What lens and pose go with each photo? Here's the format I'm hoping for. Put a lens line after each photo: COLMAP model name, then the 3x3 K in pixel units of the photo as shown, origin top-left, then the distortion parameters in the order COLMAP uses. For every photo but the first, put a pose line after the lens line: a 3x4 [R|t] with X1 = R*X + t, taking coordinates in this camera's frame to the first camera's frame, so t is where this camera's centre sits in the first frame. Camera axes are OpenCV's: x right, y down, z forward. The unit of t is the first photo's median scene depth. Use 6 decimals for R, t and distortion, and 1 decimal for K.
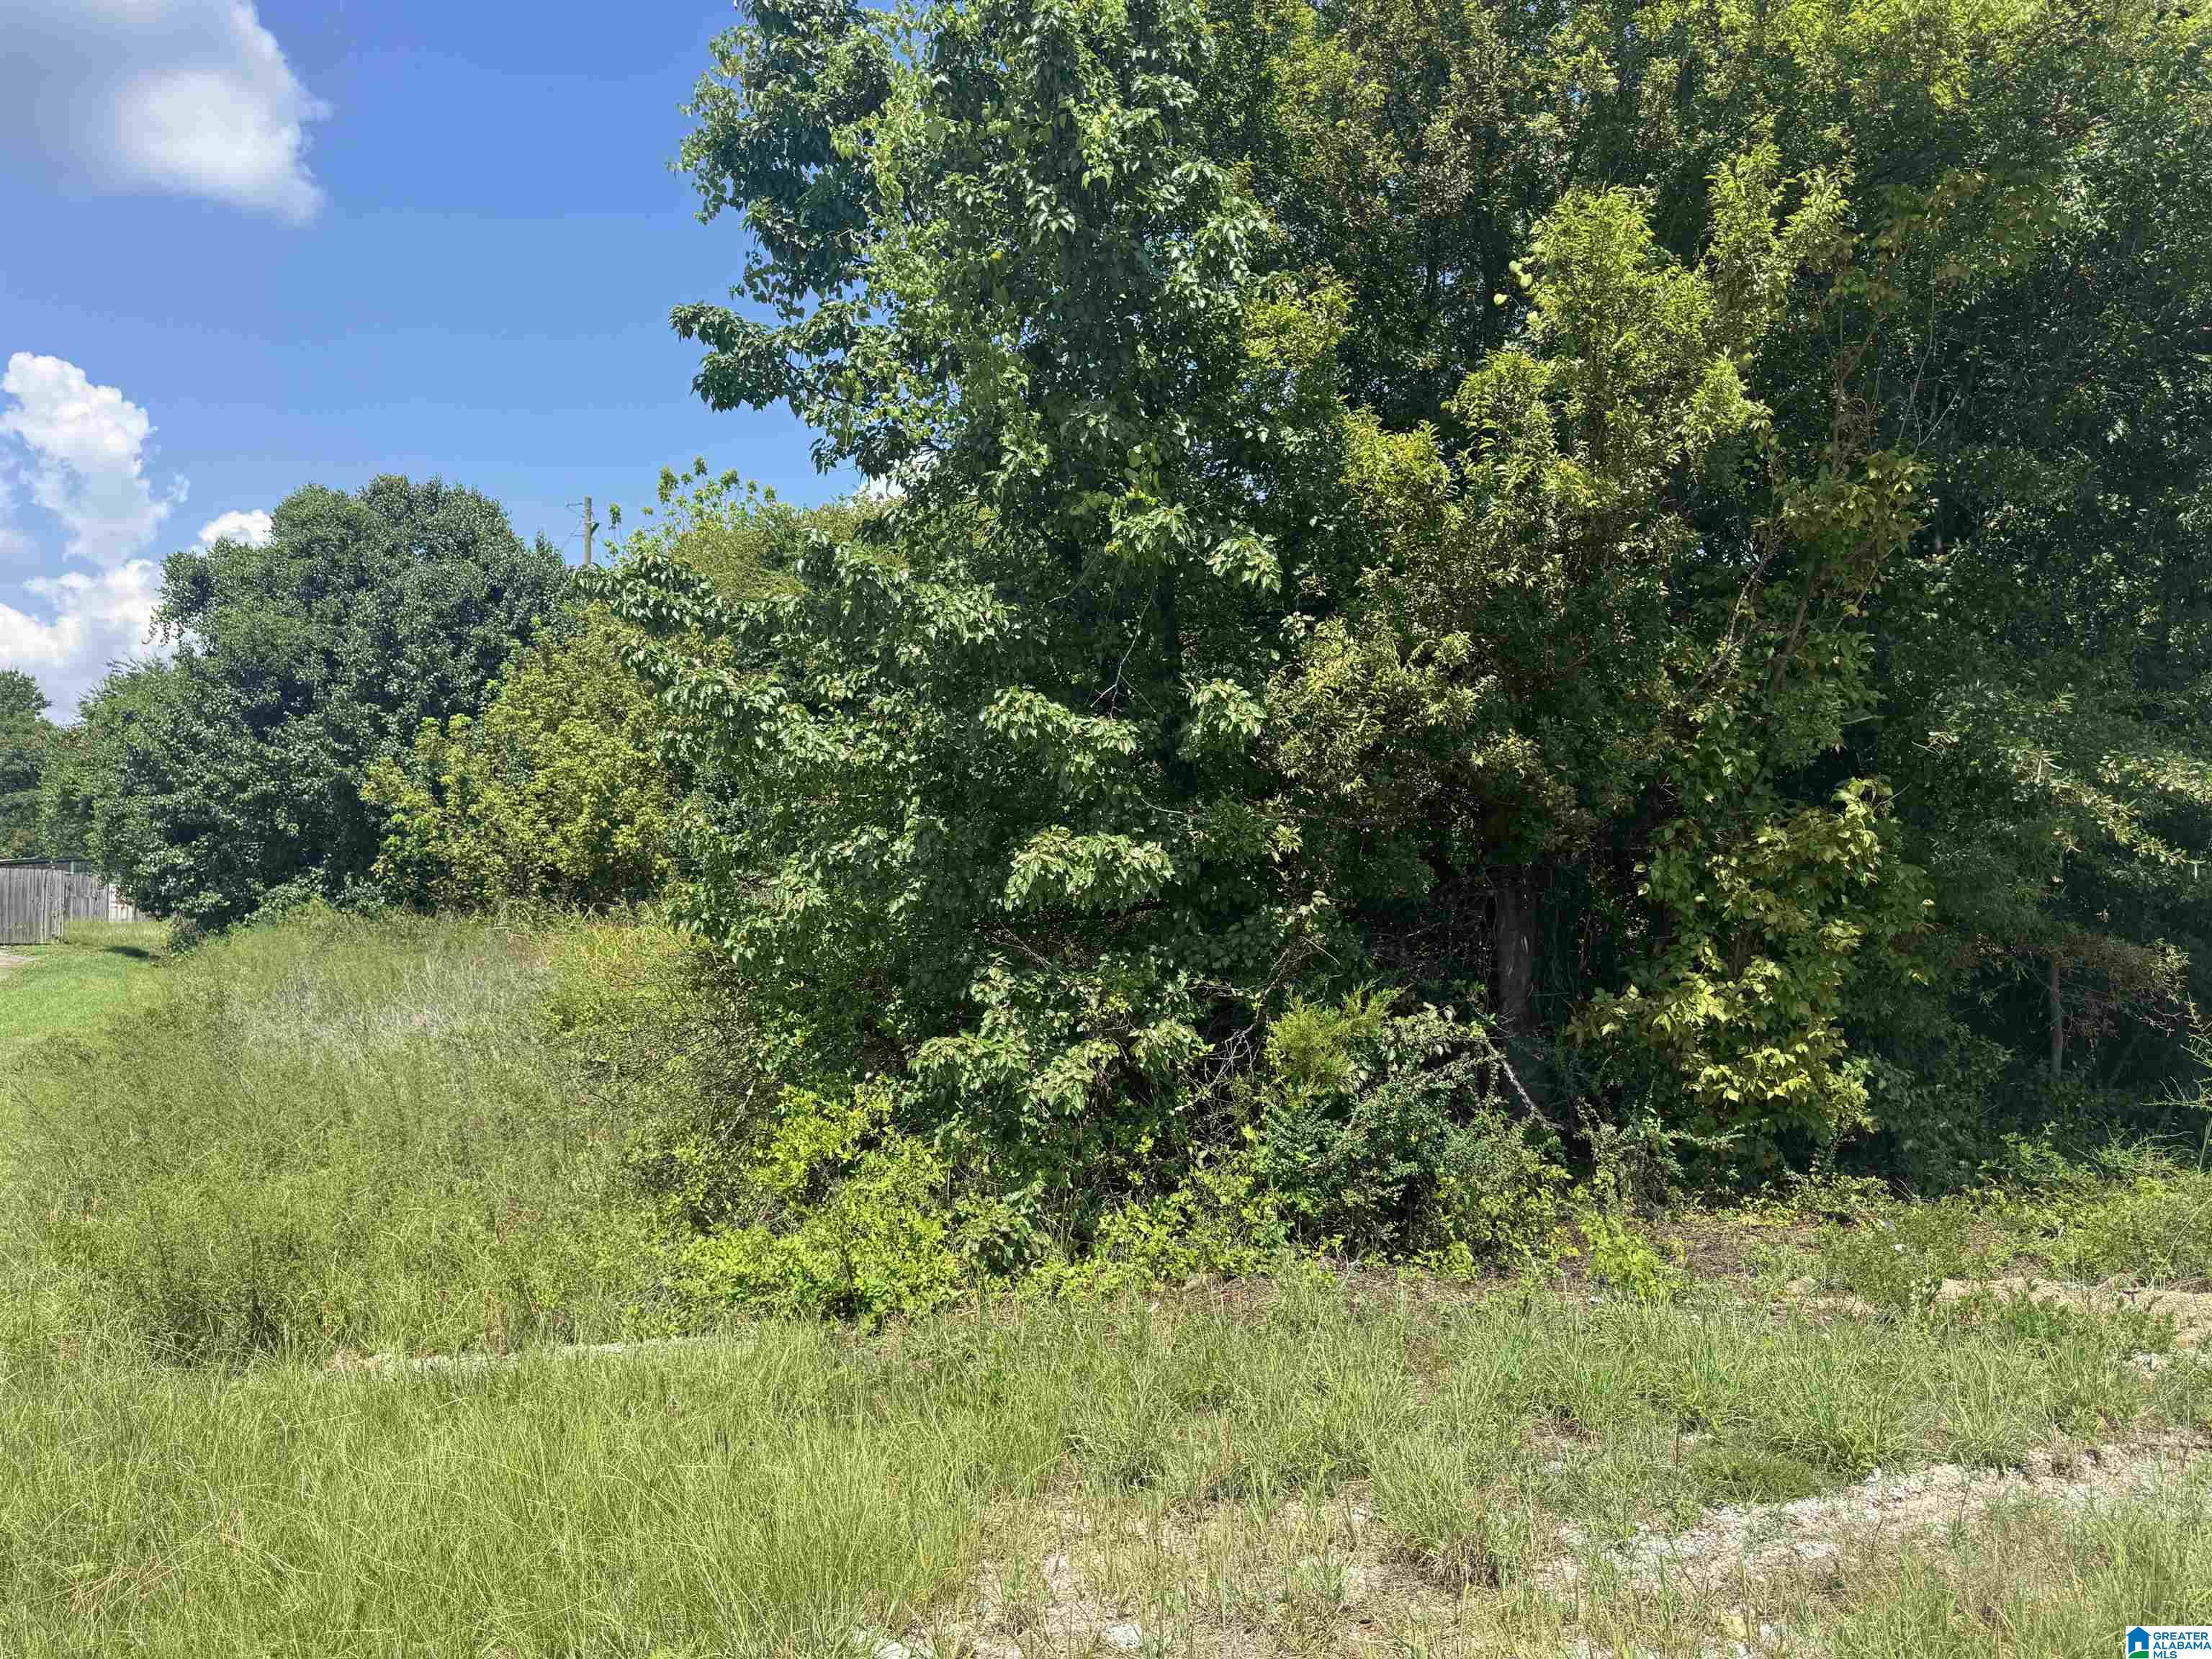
lens RADIAL K [[1547.6, 0, 1096.4], [0, 1547.6, 829.4], [0, 0, 1]] dist [0.064832, -0.085984]
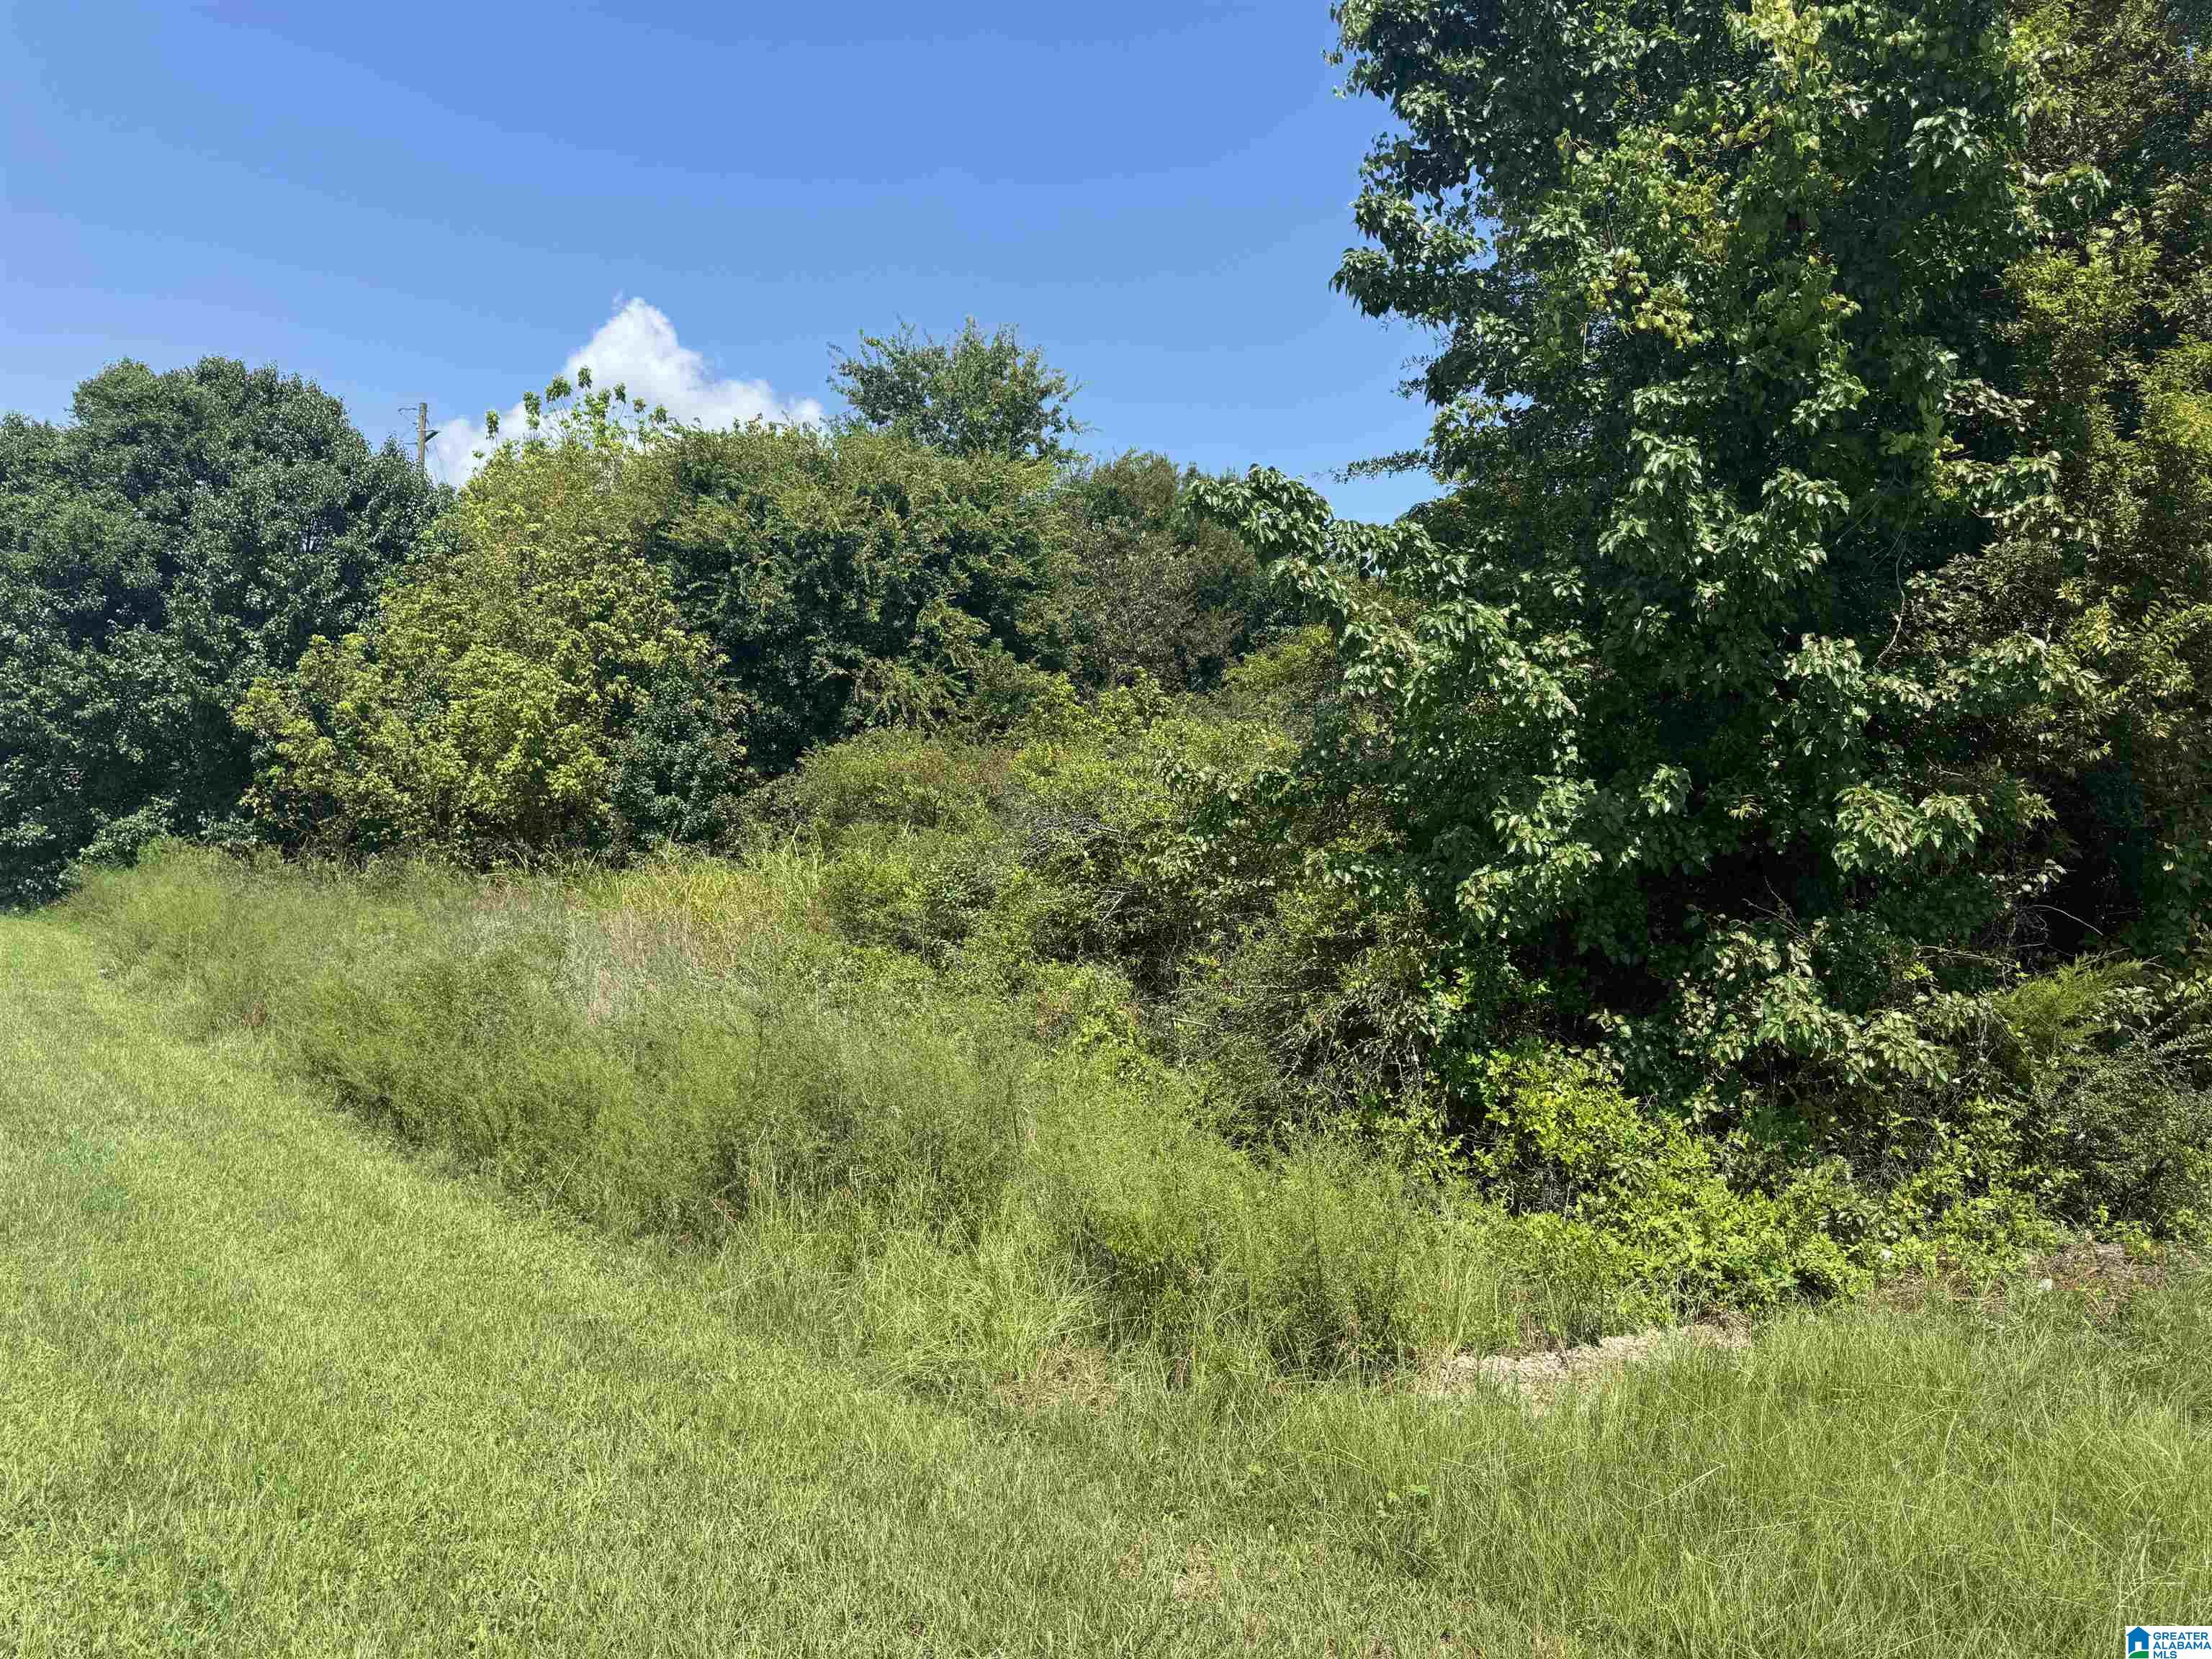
lens RADIAL K [[1547.6, 0, 1116.0], [0, 1547.6, 816.5], [0, 0, 1]] dist [0.064832, -0.085984]
pose [[0.978490, 0.032640, 0.203697, -0.547861], [-0.035612, 0.999306, 0.010942, 0.018947], [-0.203199, -0.017960, 0.978973, 0.115586]]
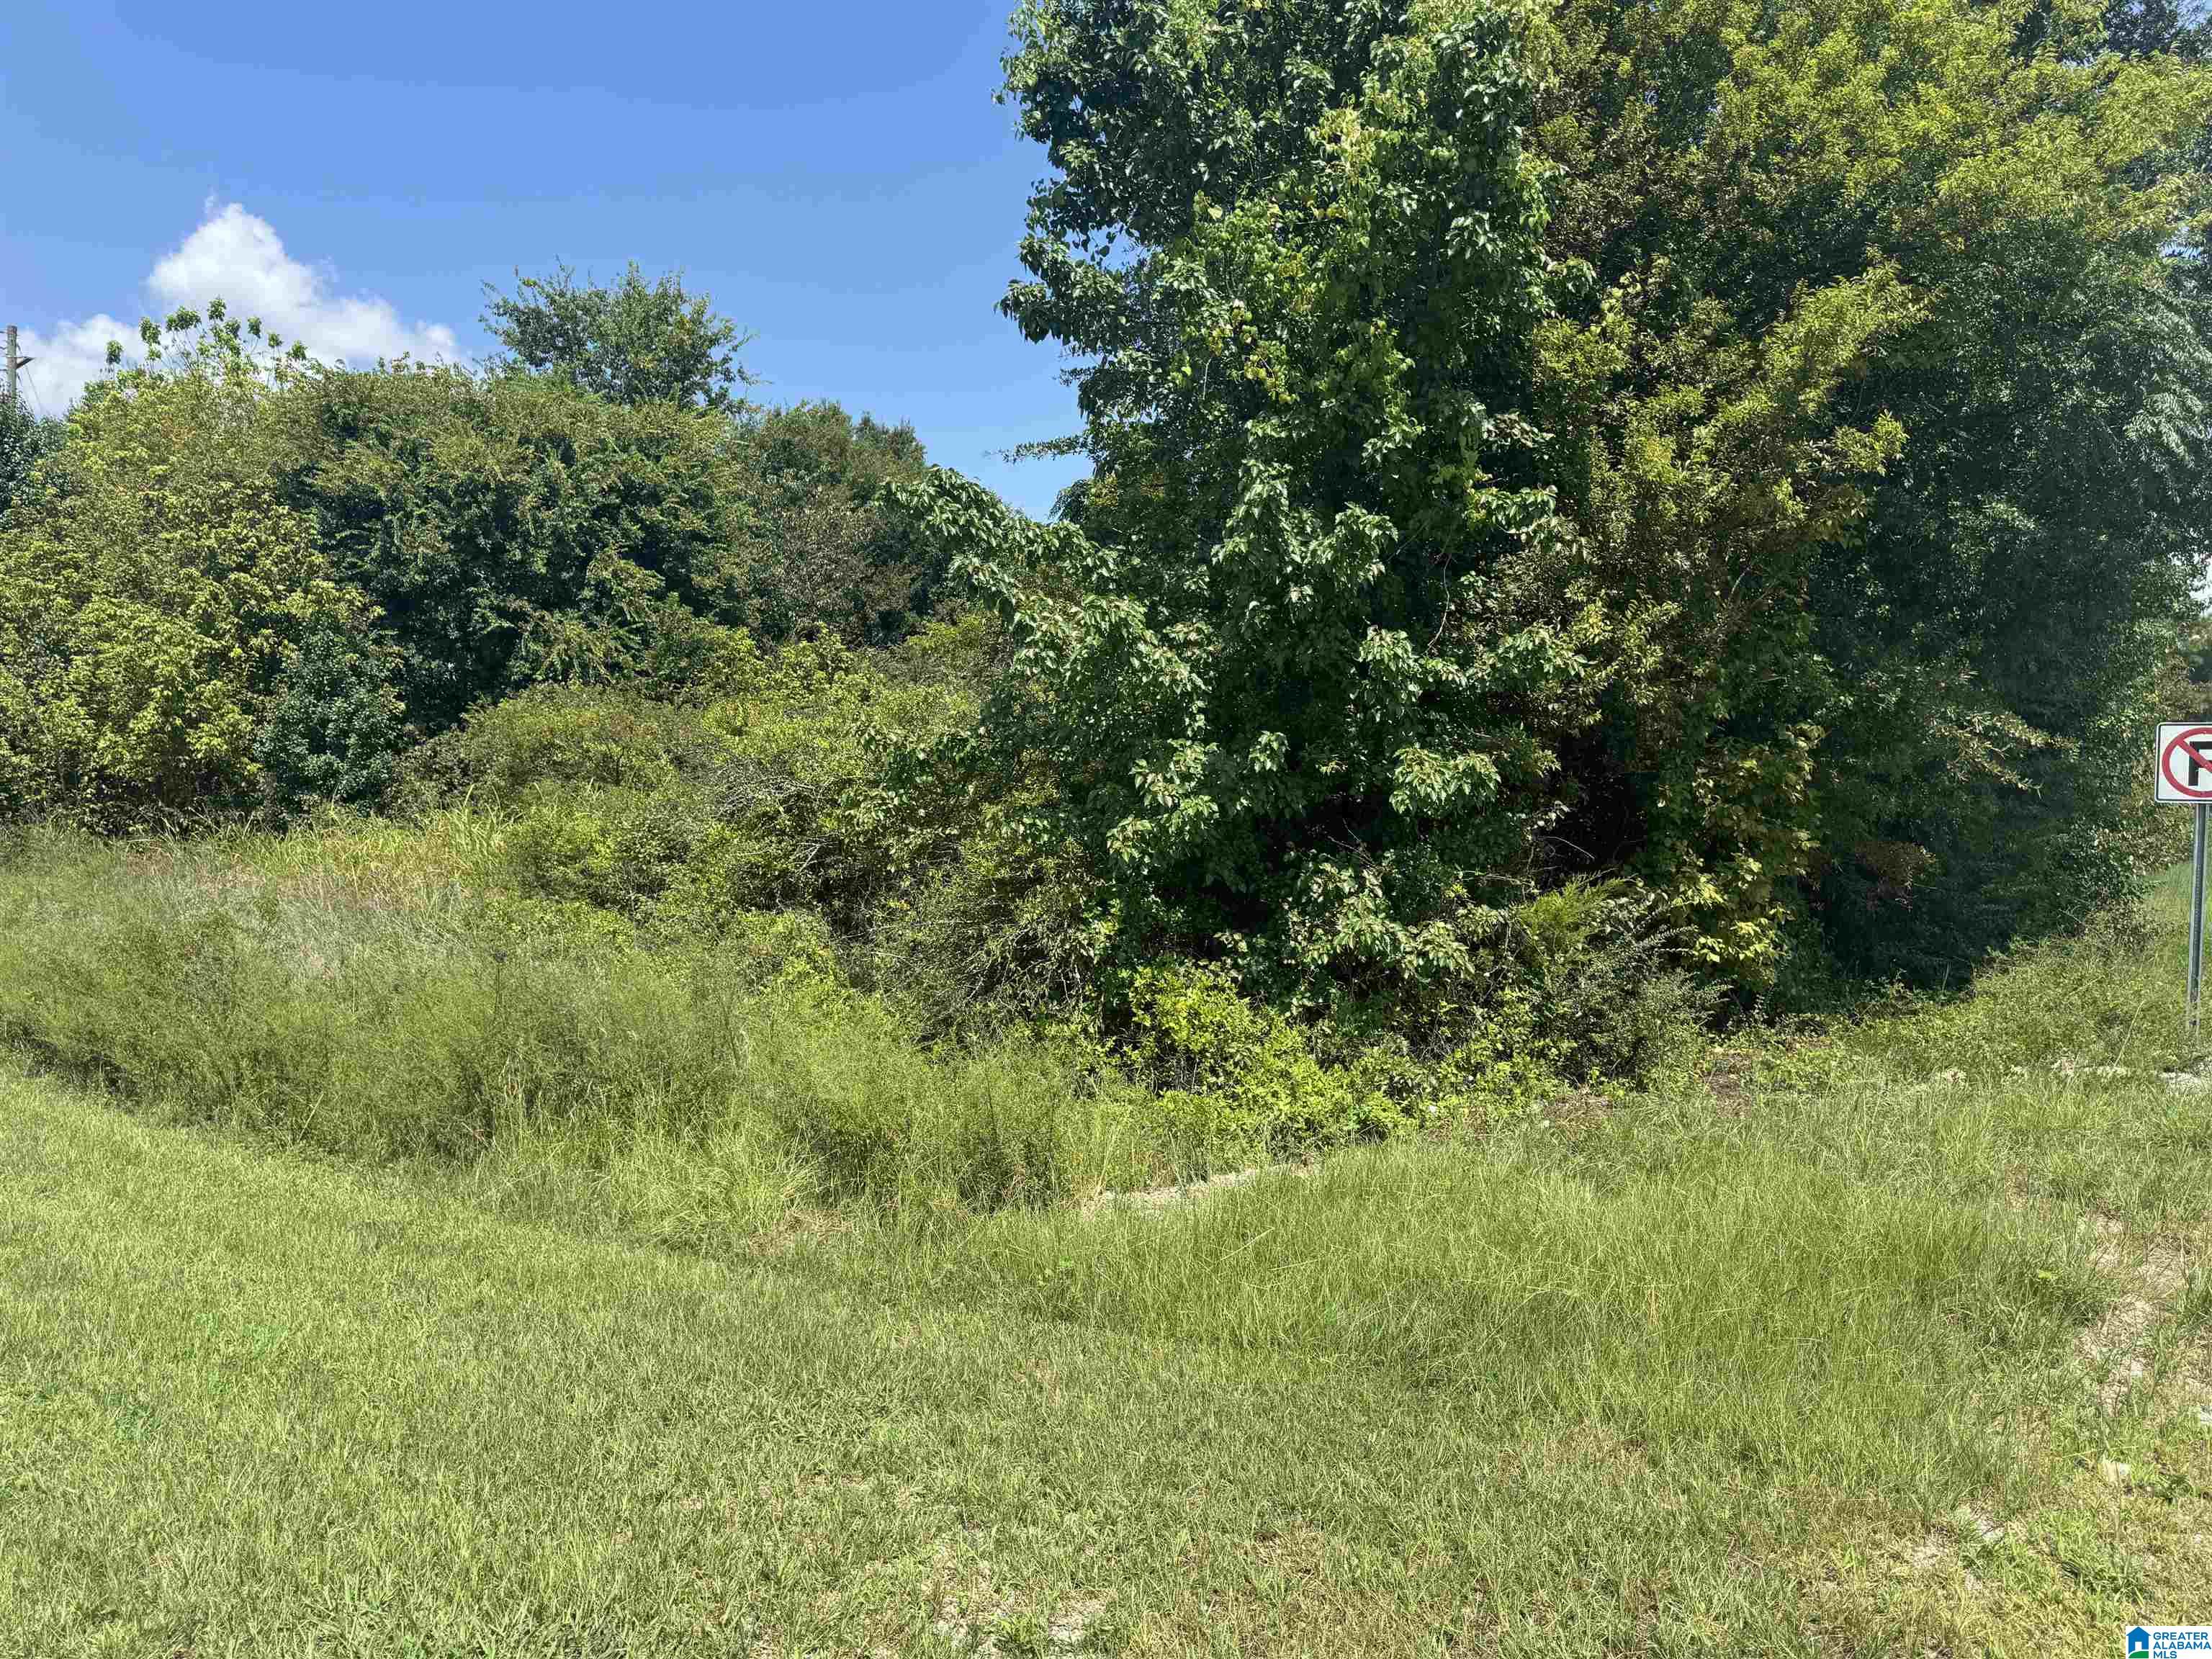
lens RADIAL K [[1547.6, 0, 1103.9], [0, 1547.6, 831.0], [0, 0, 1]] dist [0.064832, -0.085984]
pose [[0.919743, 0.004458, 0.392496, -0.591634], [-0.024801, 0.998597, 0.046777, 0.011805], [-0.391737, -0.052757, 0.918564, -0.018981]]
